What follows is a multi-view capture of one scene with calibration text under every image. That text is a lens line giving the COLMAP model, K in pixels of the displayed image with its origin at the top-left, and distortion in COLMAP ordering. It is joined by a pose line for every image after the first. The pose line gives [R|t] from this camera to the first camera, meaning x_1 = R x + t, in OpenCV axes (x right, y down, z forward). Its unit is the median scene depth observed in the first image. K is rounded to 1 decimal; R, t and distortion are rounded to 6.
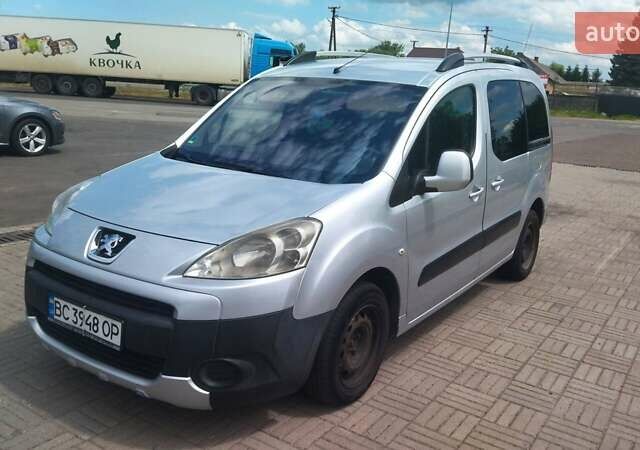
lens RADIAL K [[600.3, 0, 320.0], [0, 600.3, 225.0], [0, 0, 1]] dist [0.056859, -0.007247]
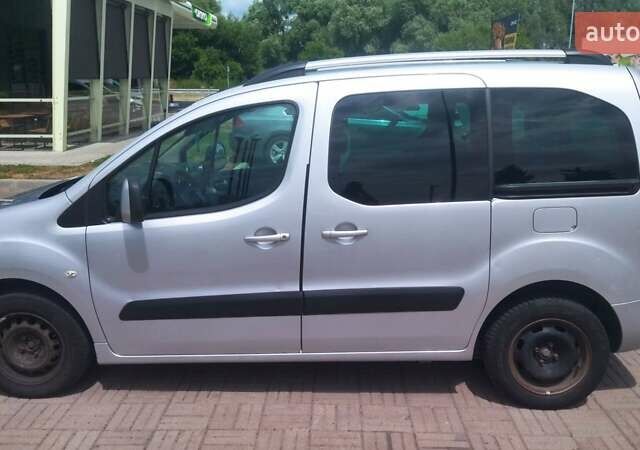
lens RADIAL K [[600.3, 0, 320.0], [0, 600.3, 225.0], [0, 0, 1]] dist [0.056859, -0.007247]
pose [[0.537606, 0.130377, -0.833055, 0.901373], [-0.154759, 0.986447, 0.054512, -0.117953], [0.828872, 0.099617, 0.550497, 0.592370]]
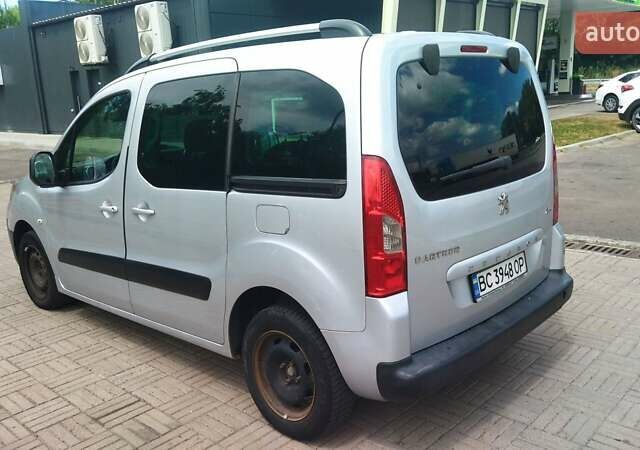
lens RADIAL K [[600.3, 0, 320.0], [0, 600.3, 225.0], [0, 0, 1]] dist [0.056859, -0.007247]
pose [[-0.150380, 0.155826, -0.976270, 1.061981], [-0.193929, 0.963665, 0.183686, -0.249492], [0.969421, 0.216950, -0.114697, 1.352171]]
